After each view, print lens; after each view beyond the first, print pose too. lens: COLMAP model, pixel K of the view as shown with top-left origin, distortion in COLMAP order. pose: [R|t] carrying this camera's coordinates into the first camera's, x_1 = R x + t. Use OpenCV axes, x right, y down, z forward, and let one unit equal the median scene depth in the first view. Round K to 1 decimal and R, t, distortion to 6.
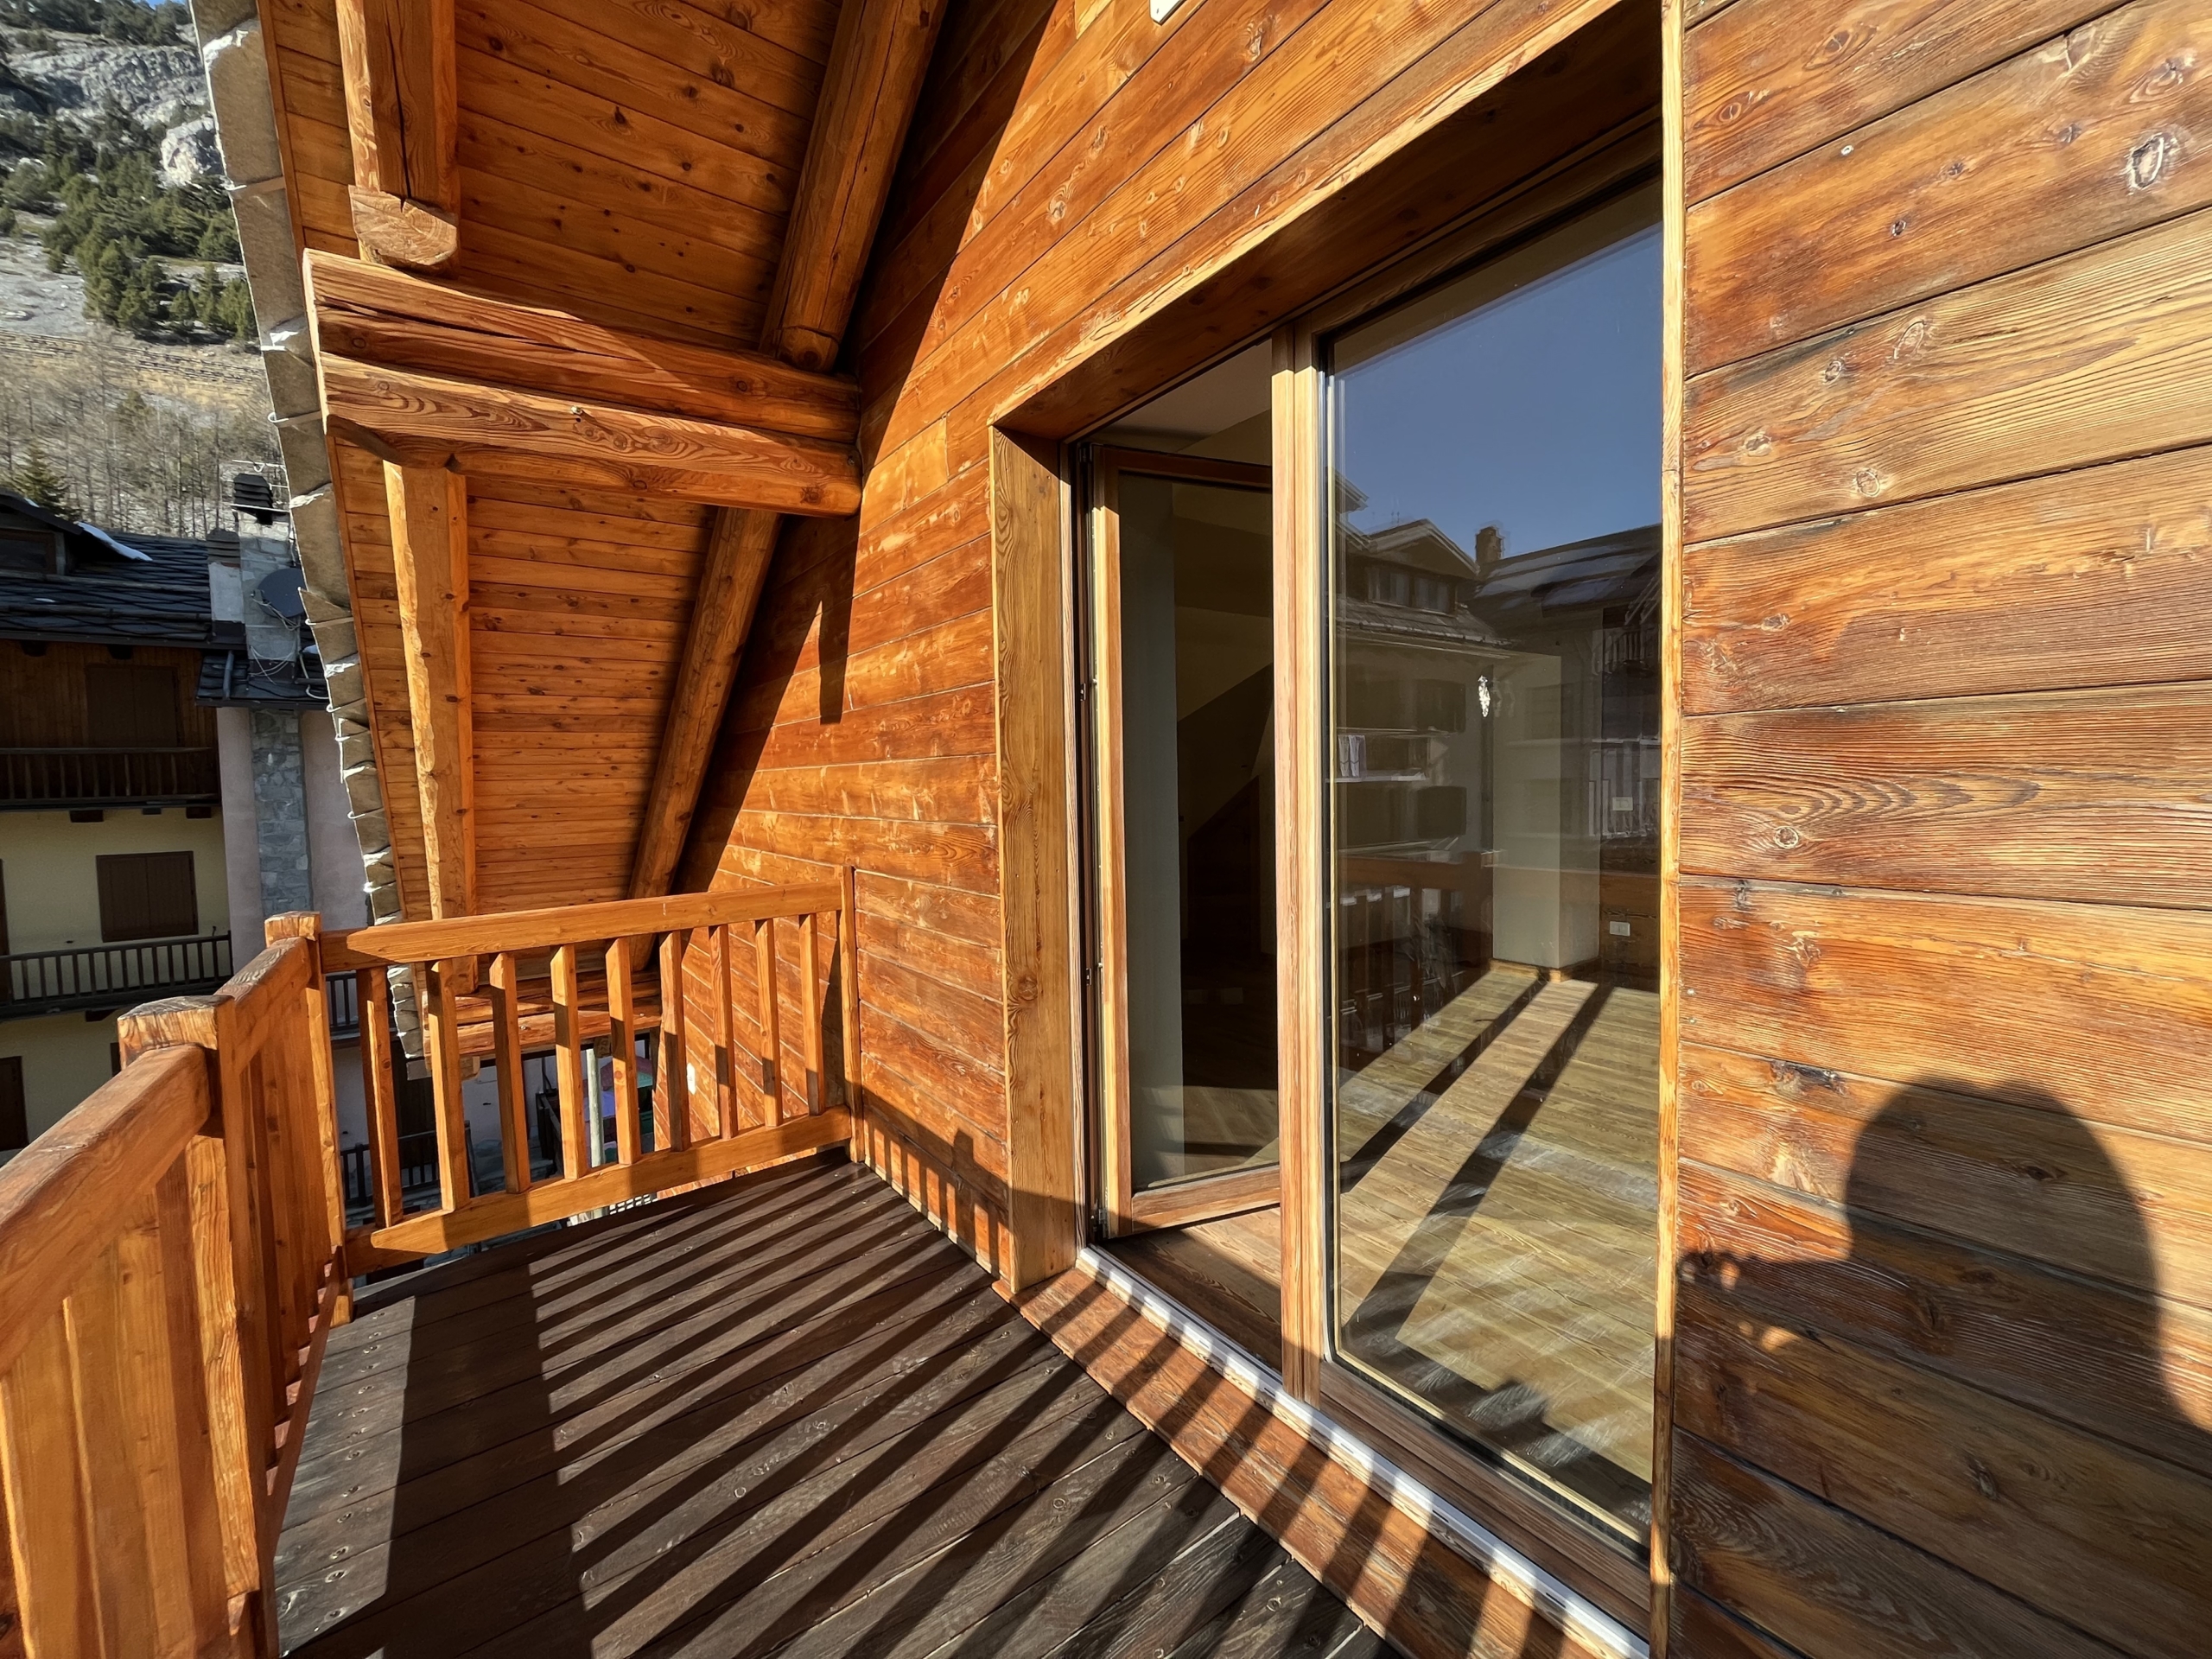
lens RADIAL K [[893.5, 0, 1107.0], [0, 893.5, 830.7], [0, 0, 1]] dist [-0.003800, -0.000370]
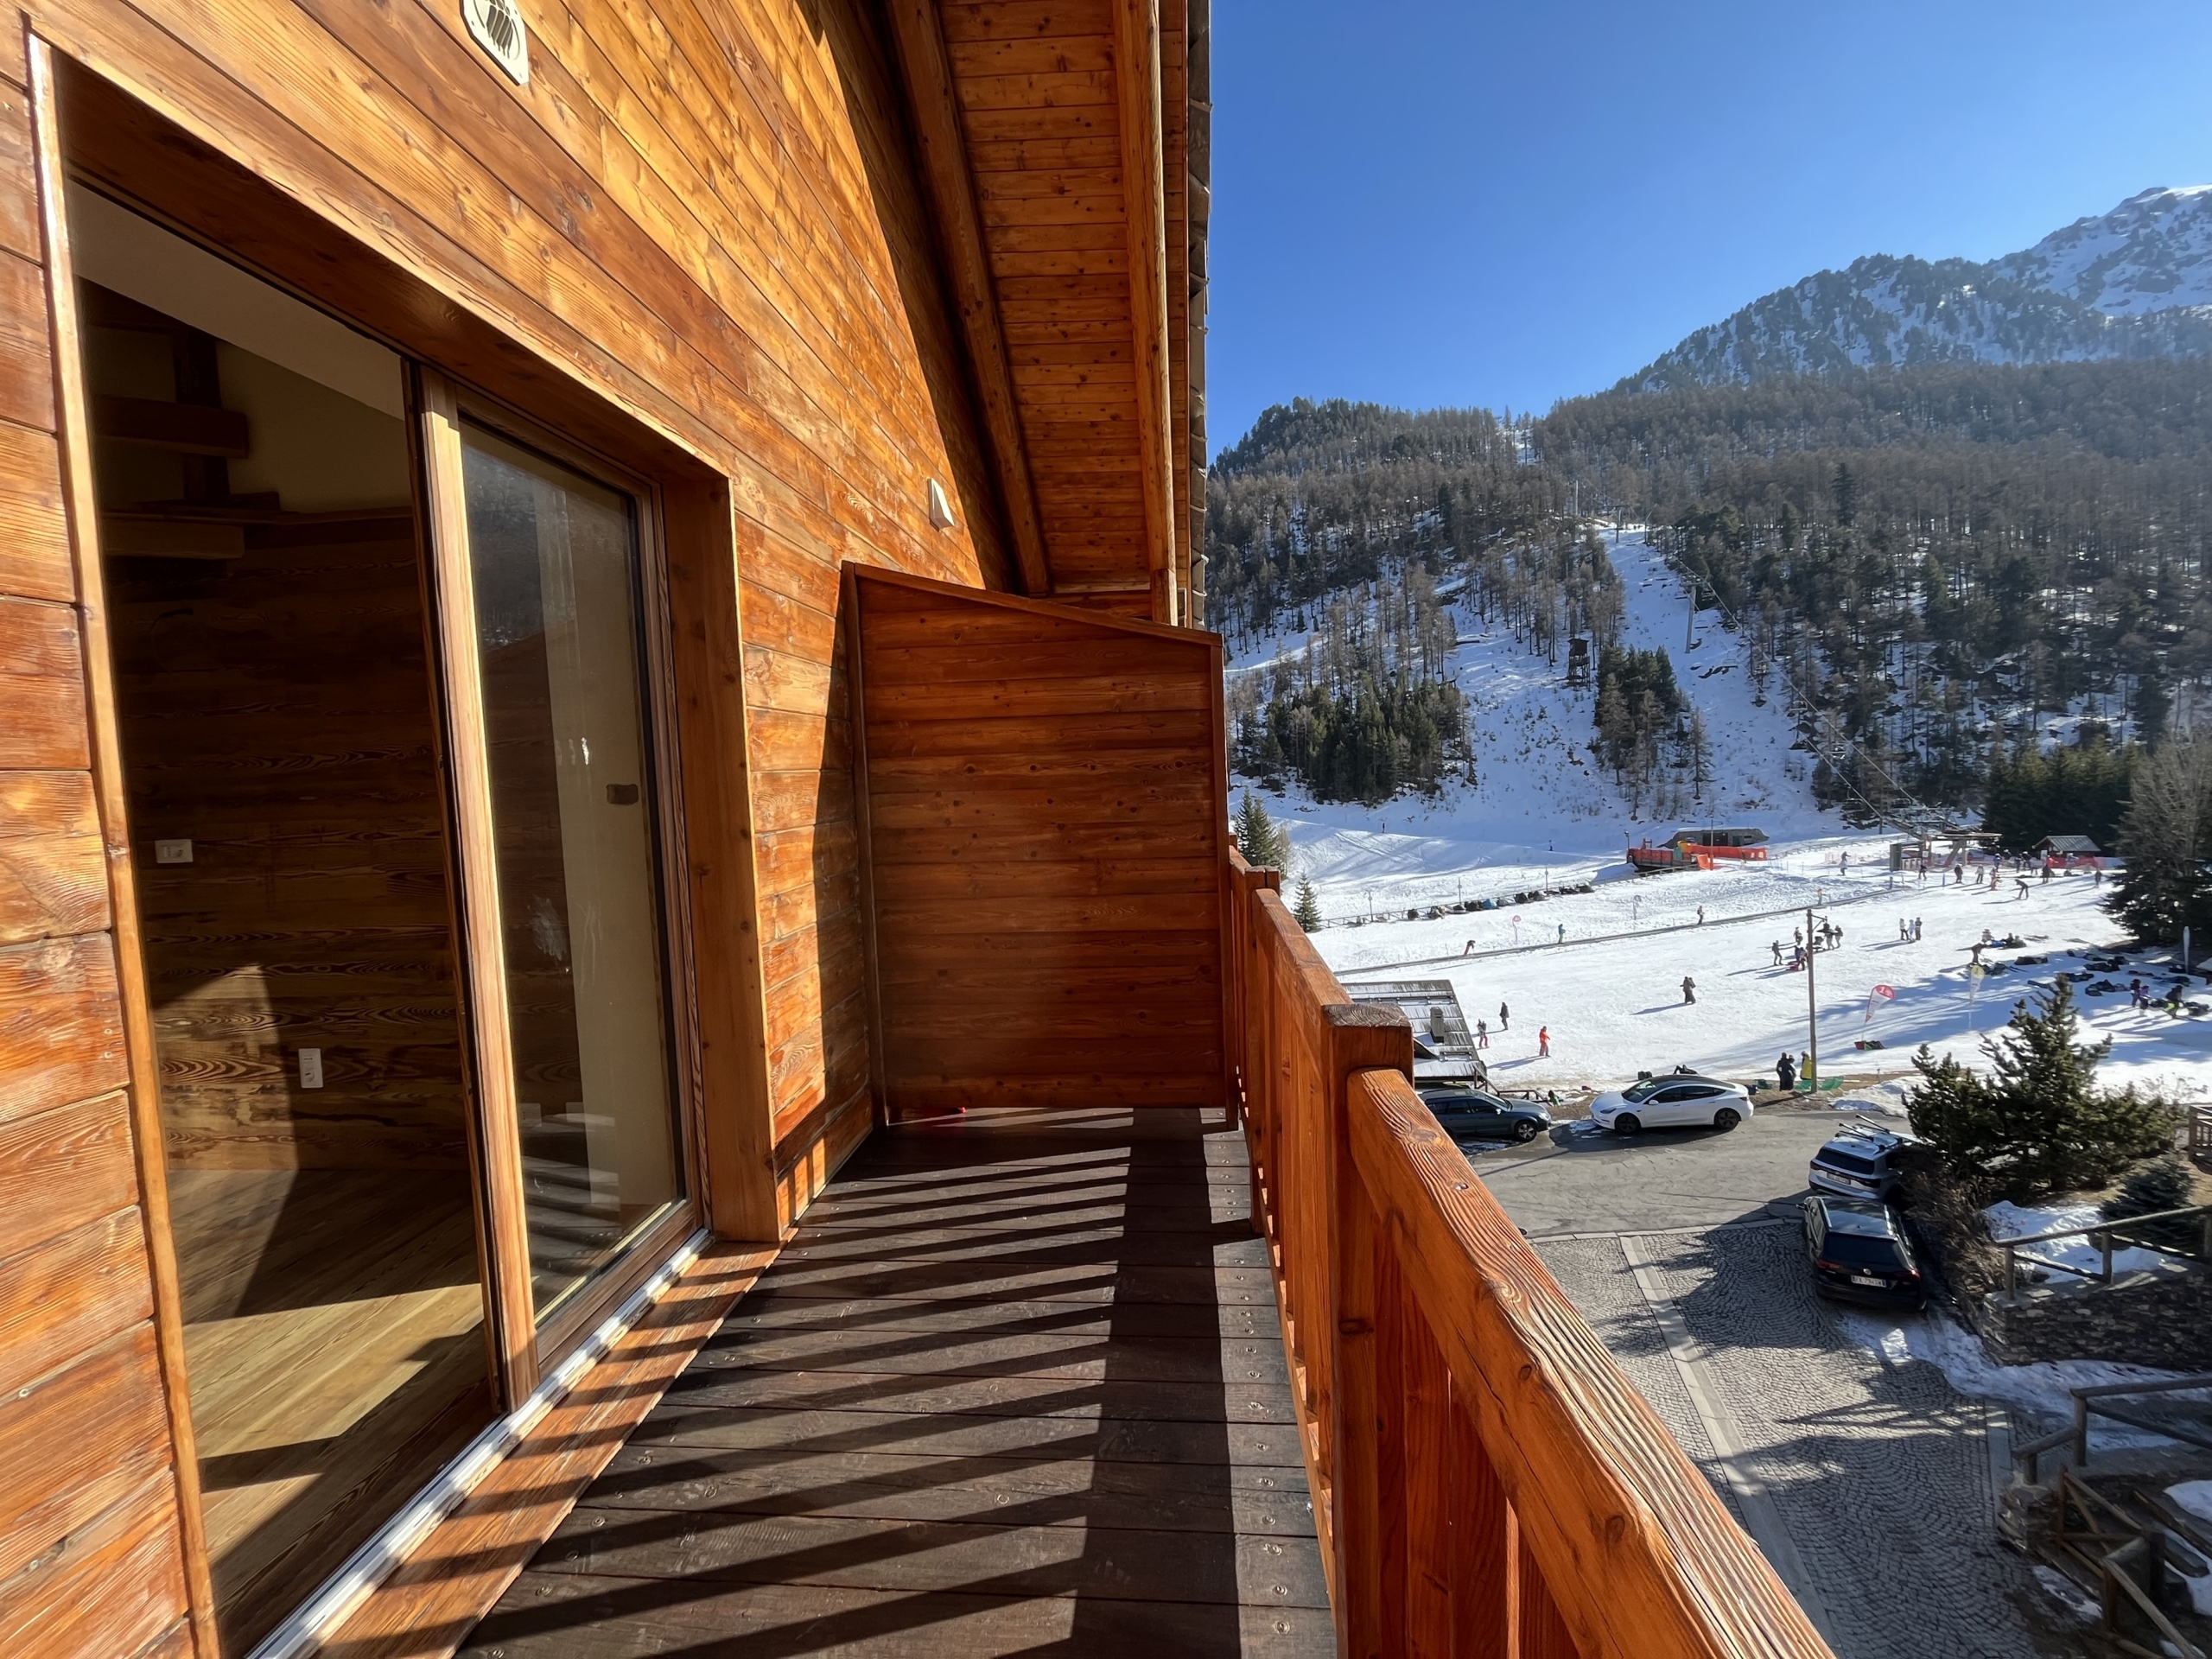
lens RADIAL K [[893.5, 0, 1112.9], [0, 893.5, 824.8], [0, 0, 1]] dist [-0.003800, -0.000370]
pose [[-0.765057, 0.006128, 0.643933, -1.130898], [0.088148, 0.991539, 0.095292, -0.082263], [-0.637901, 0.129665, -0.759124, 1.447393]]
